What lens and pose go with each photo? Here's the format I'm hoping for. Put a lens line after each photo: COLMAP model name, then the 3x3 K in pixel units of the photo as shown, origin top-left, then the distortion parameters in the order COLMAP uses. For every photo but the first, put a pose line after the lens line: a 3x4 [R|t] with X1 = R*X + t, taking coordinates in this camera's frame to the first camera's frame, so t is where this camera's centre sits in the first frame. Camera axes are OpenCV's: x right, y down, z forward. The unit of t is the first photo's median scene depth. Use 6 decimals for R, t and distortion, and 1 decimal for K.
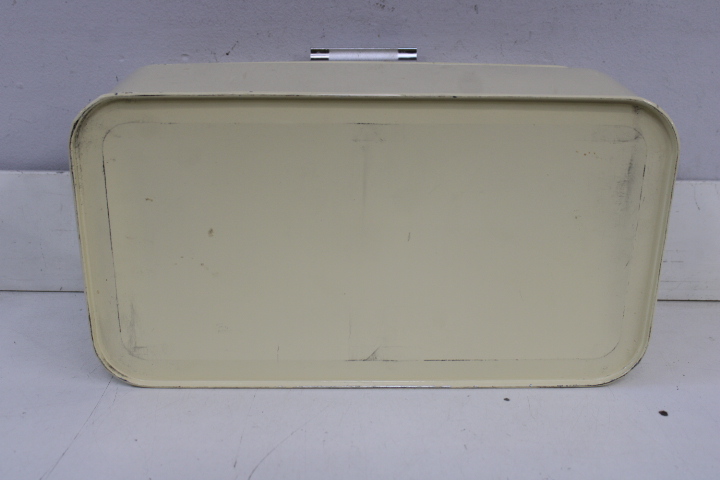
lens RADIAL K [[875.9, 0, 360.3], [0, 875.9, 238.7], [0, 0, 1]] dist [-0.054284, 0.000000]
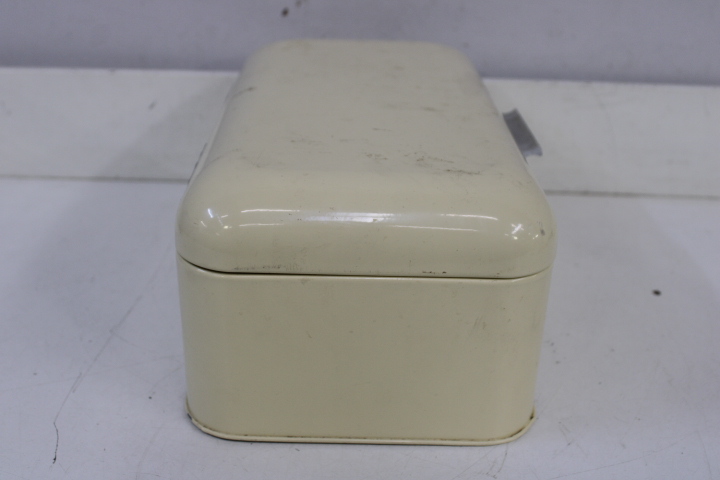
lens RADIAL K [[875.9, 0, 361.5], [0, 875.9, 235.9], [0, 0, 1]] dist [-0.054284, 0.000000]
pose [[0.999259, 0.021021, -0.032228, 0.002417], [-0.017778, 0.995049, 0.097785, 0.020626], [0.034123, -0.097139, 0.994686, -0.100872]]
